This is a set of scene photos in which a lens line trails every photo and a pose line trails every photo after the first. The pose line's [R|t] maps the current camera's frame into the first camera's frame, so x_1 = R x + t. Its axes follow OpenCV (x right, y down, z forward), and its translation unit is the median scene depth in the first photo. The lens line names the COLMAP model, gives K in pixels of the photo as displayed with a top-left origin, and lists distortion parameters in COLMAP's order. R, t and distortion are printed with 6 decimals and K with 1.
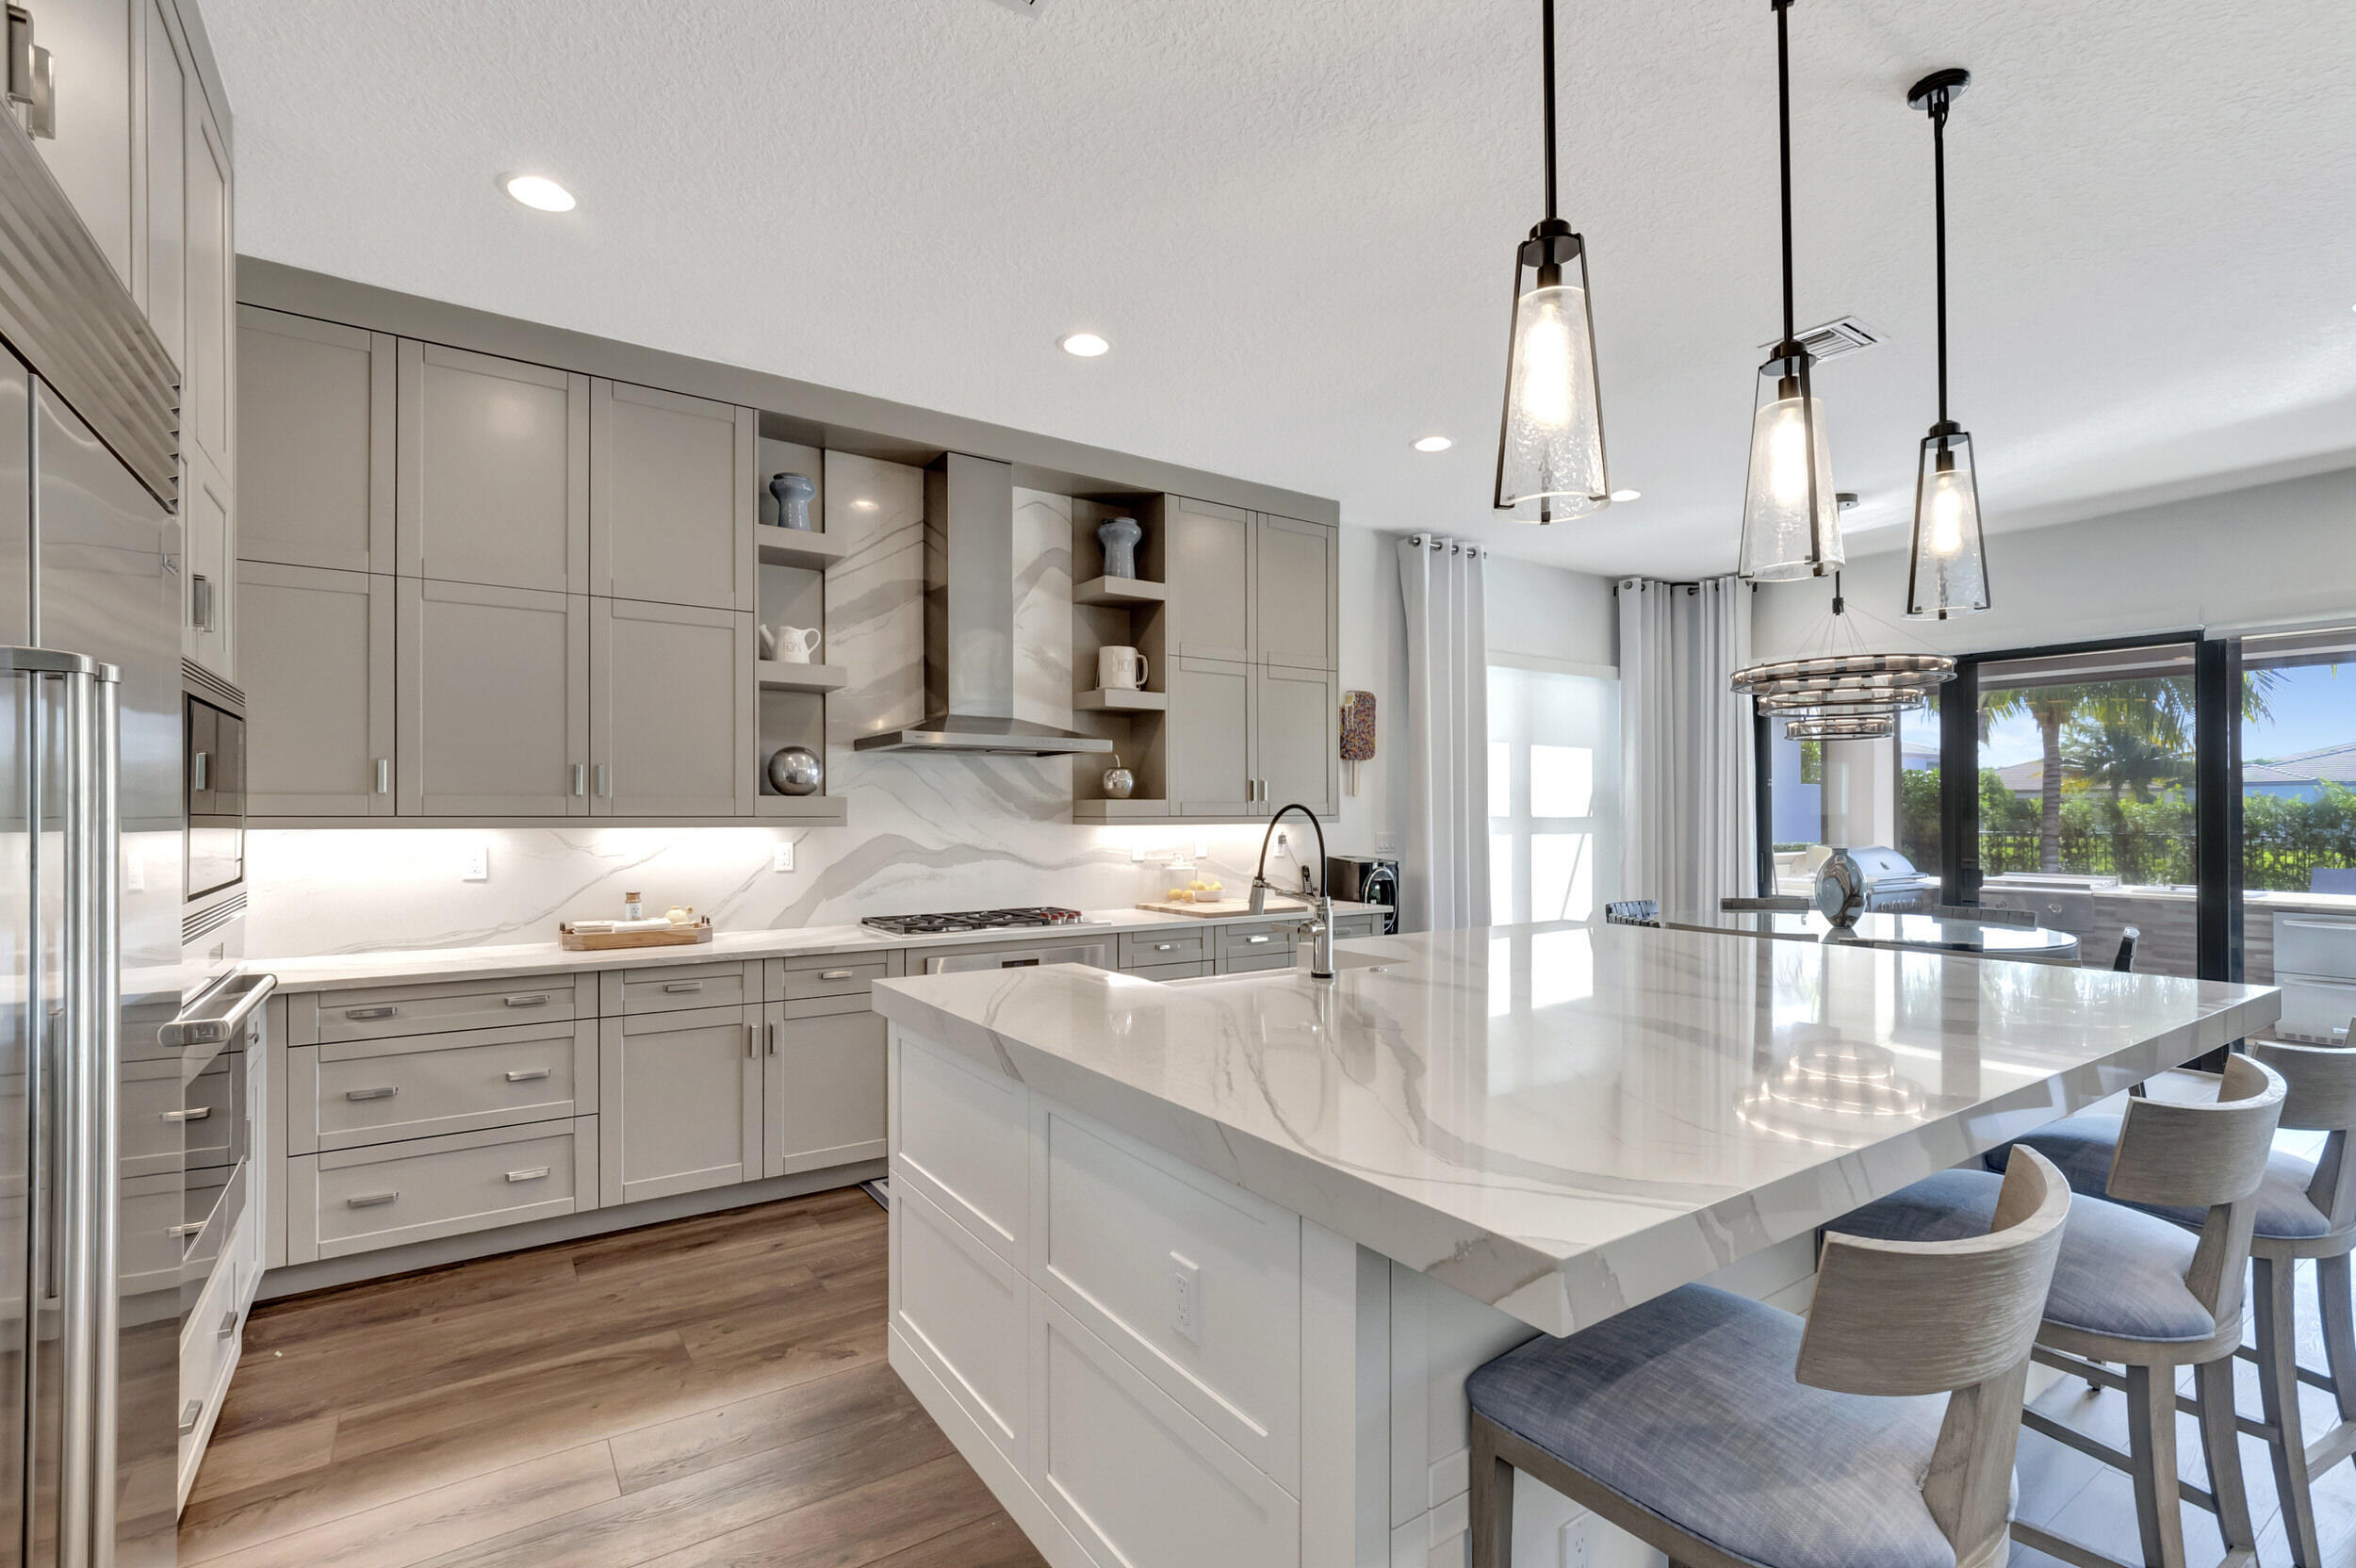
lens RADIAL K [[1048.0, 0, 1174.1], [0, 1048.0, 807.6], [0, 0, 1]] dist [-0.005557, -0.000342]
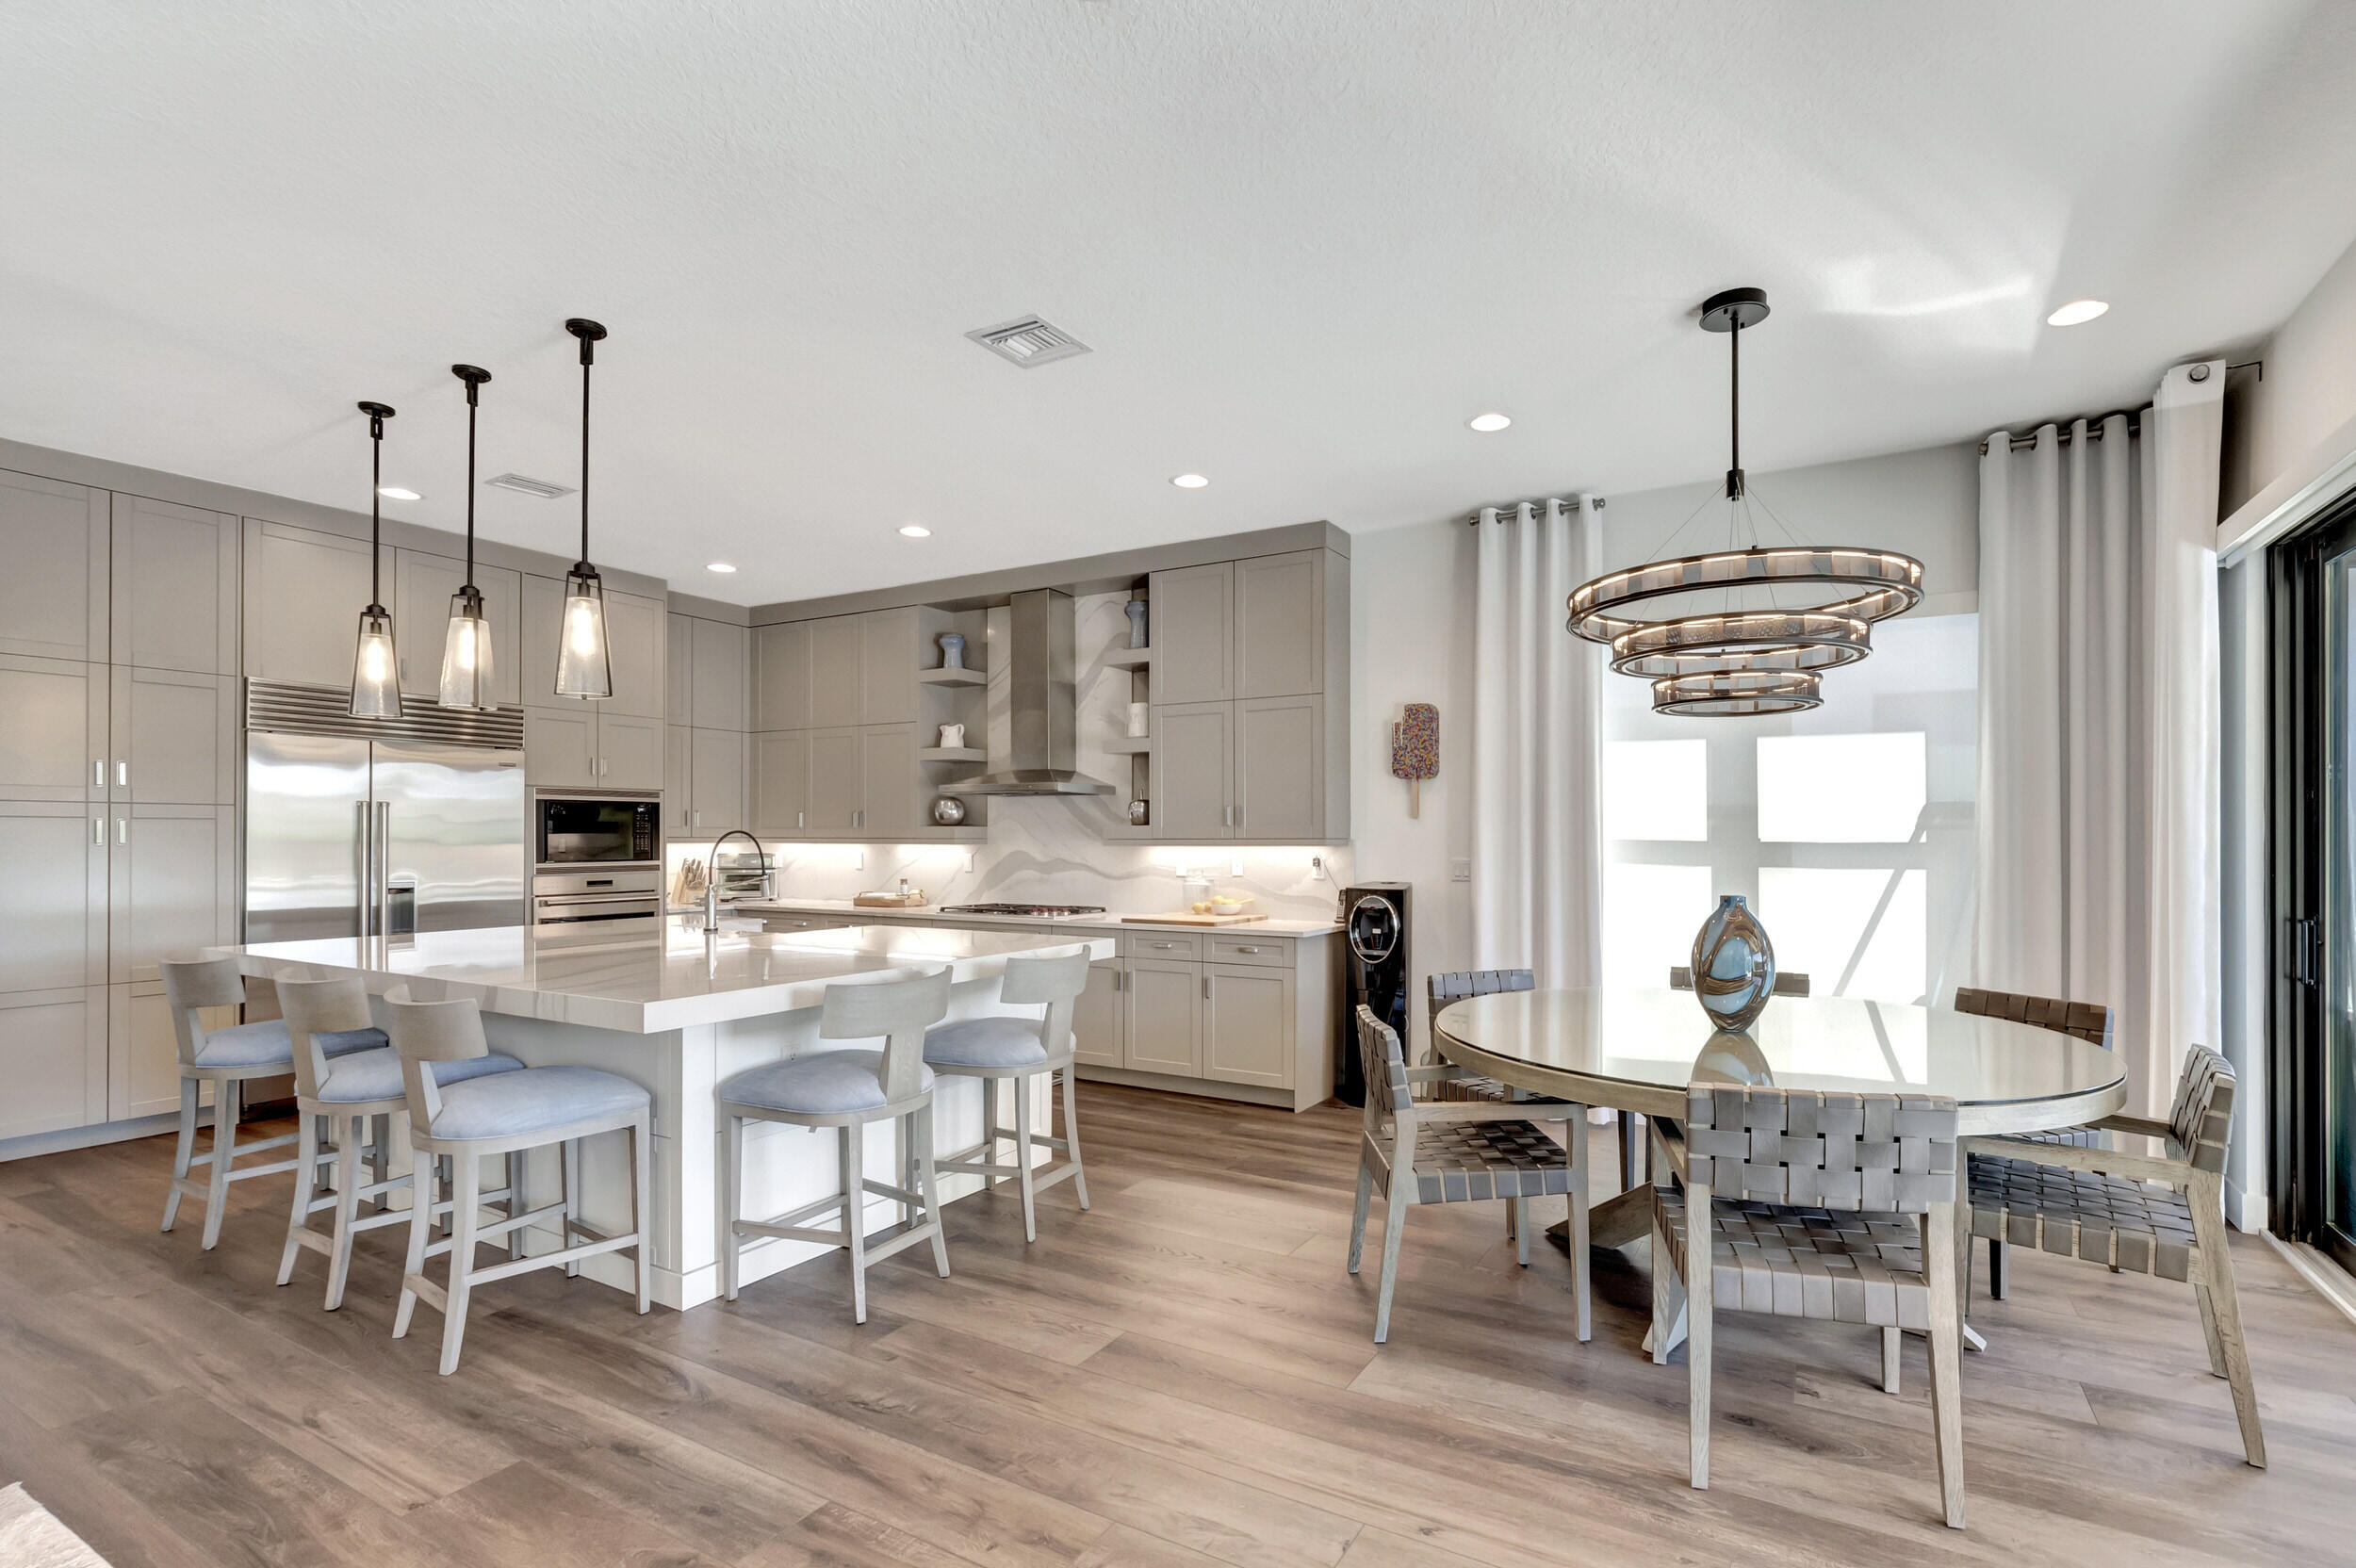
lens RADIAL K [[1048.0, 0, 1286.1], [0, 1048.0, 837.8], [0, 0, 1]] dist [-0.005557, -0.000342]
pose [[0.482597, 0.000294, -0.875842, 1.135881], [0.004915, 0.999983, 0.003044, 0.004035], [0.875829, -0.005774, 0.482588, 0.553071]]
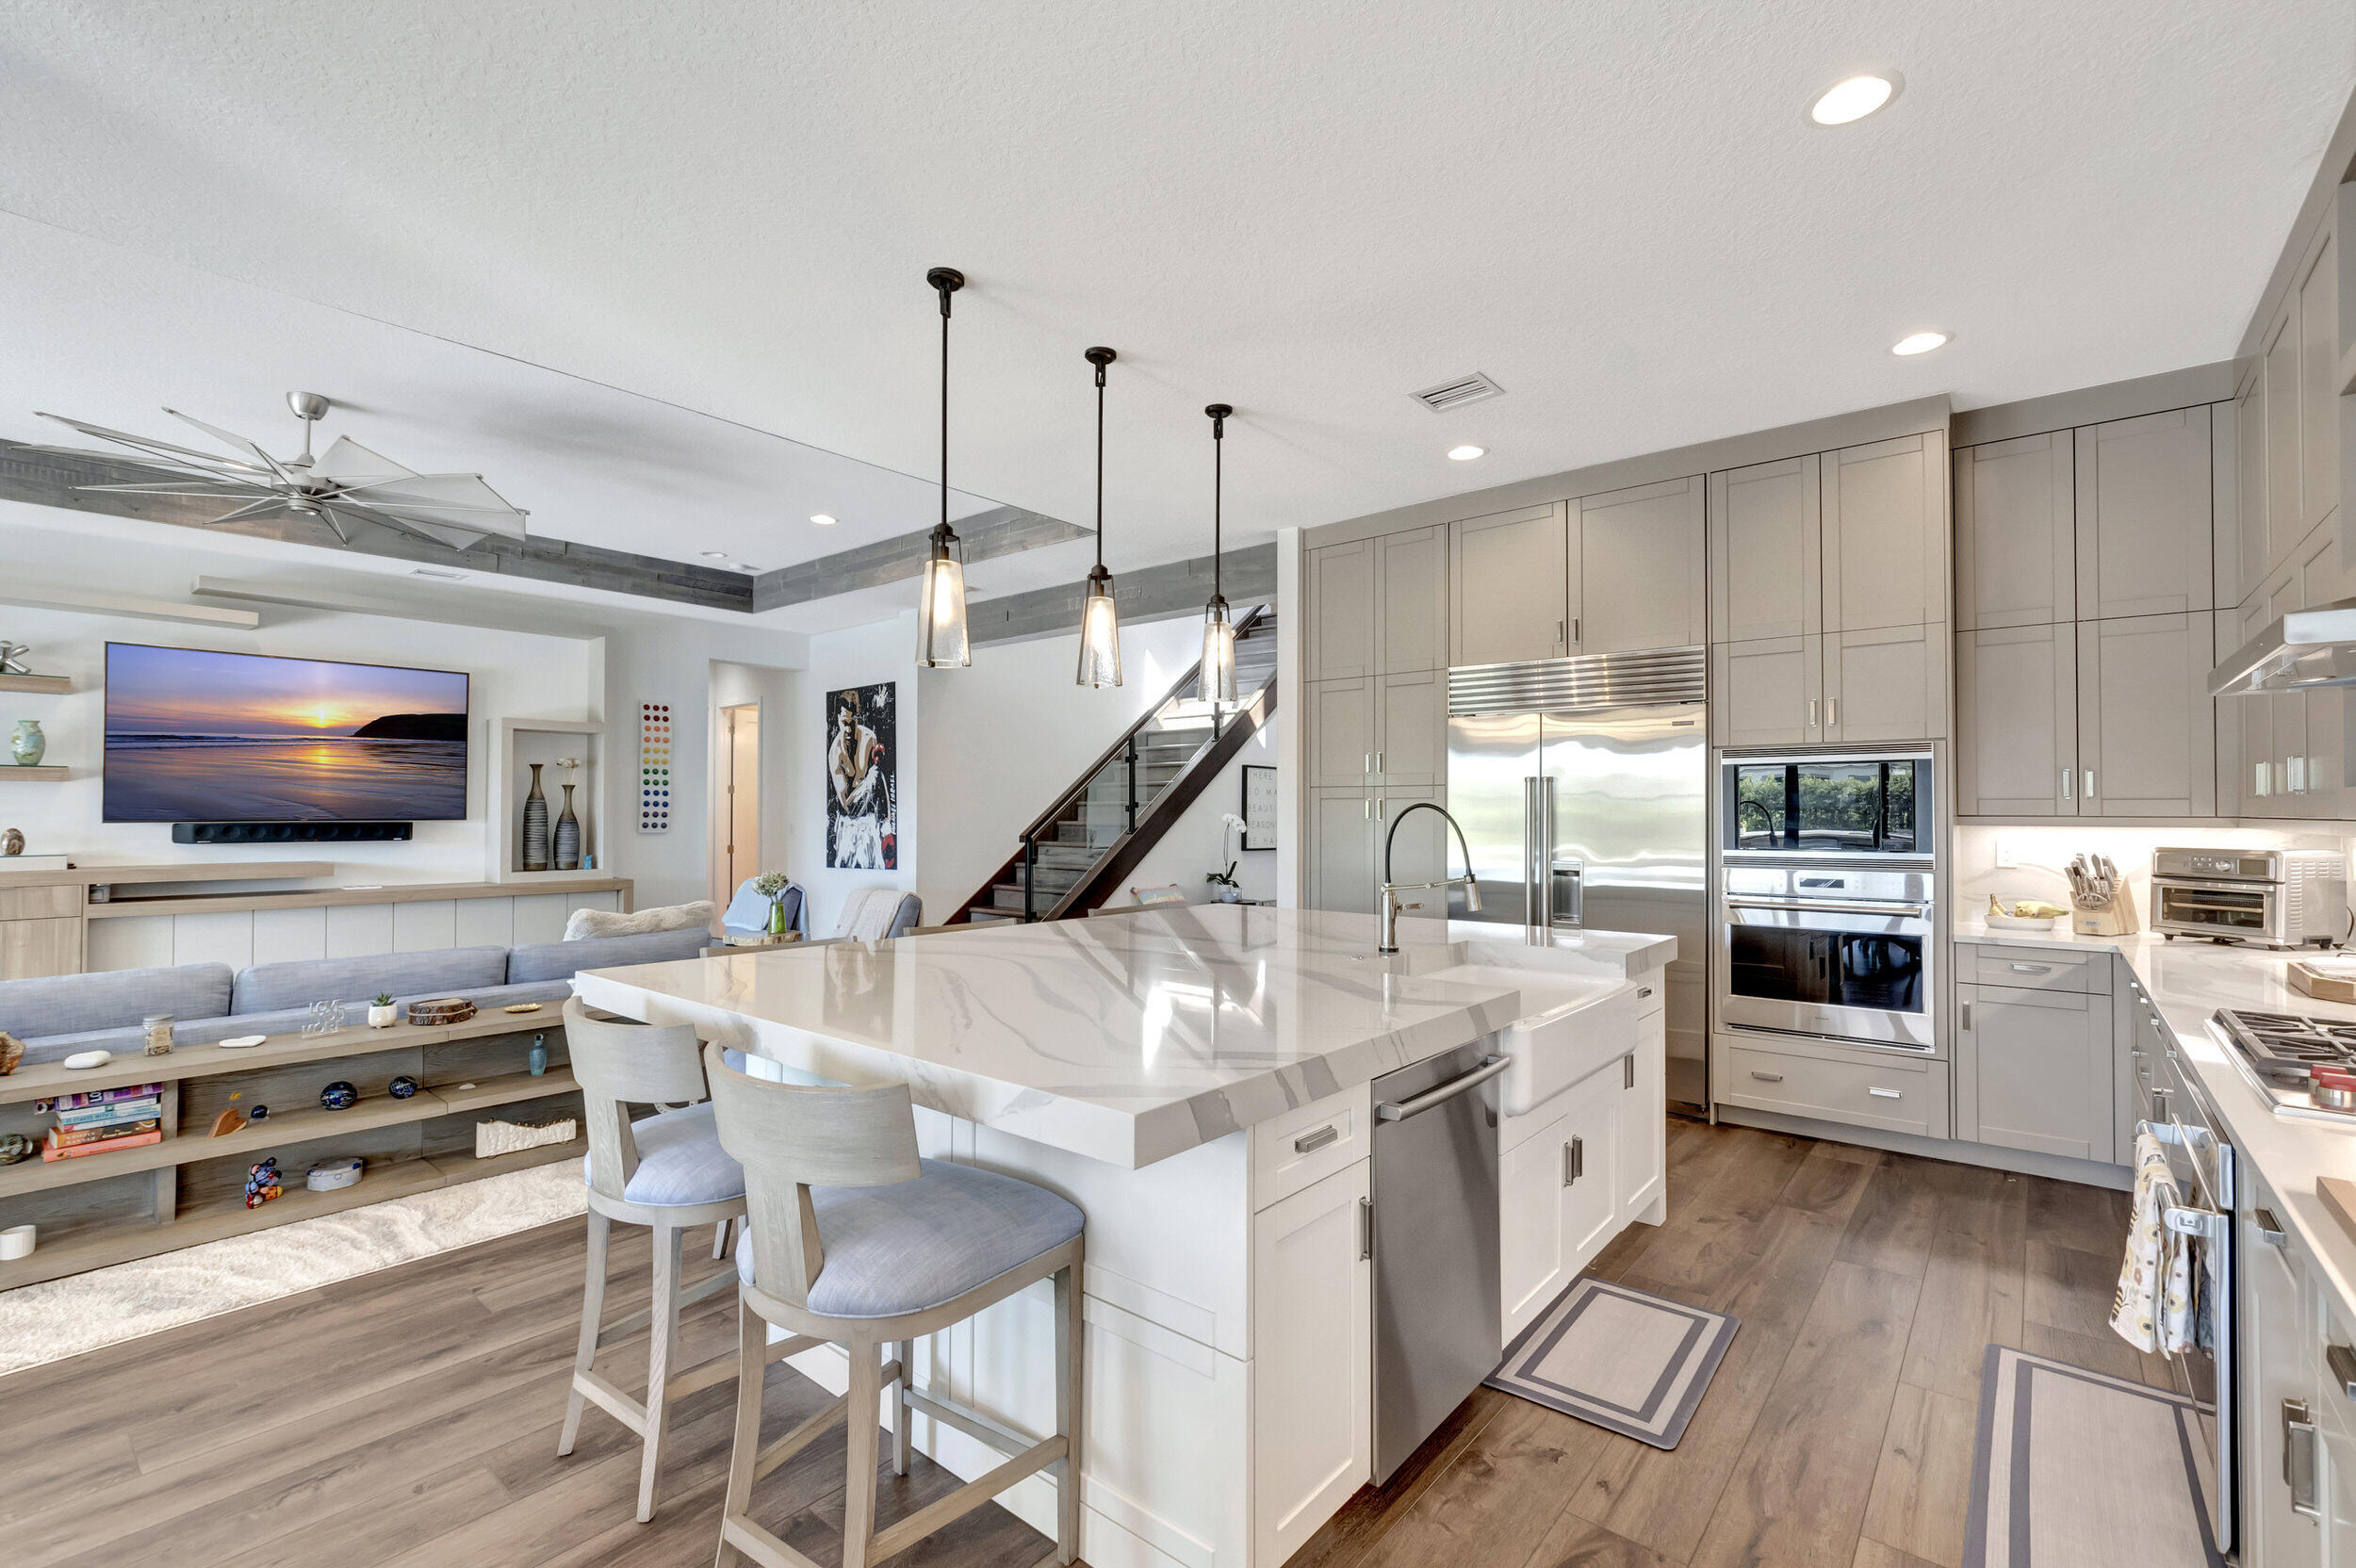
lens RADIAL K [[1048.0, 0, 1174.3], [0, 1048.0, 794.8], [0, 0, 1]] dist [-0.005557, -0.000342]
pose [[-0.963983, -0.008967, -0.265812, 0.369204], [-0.002918, 0.999728, -0.023144, 0.007790], [0.265947, -0.021535, -0.963747, 1.129218]]
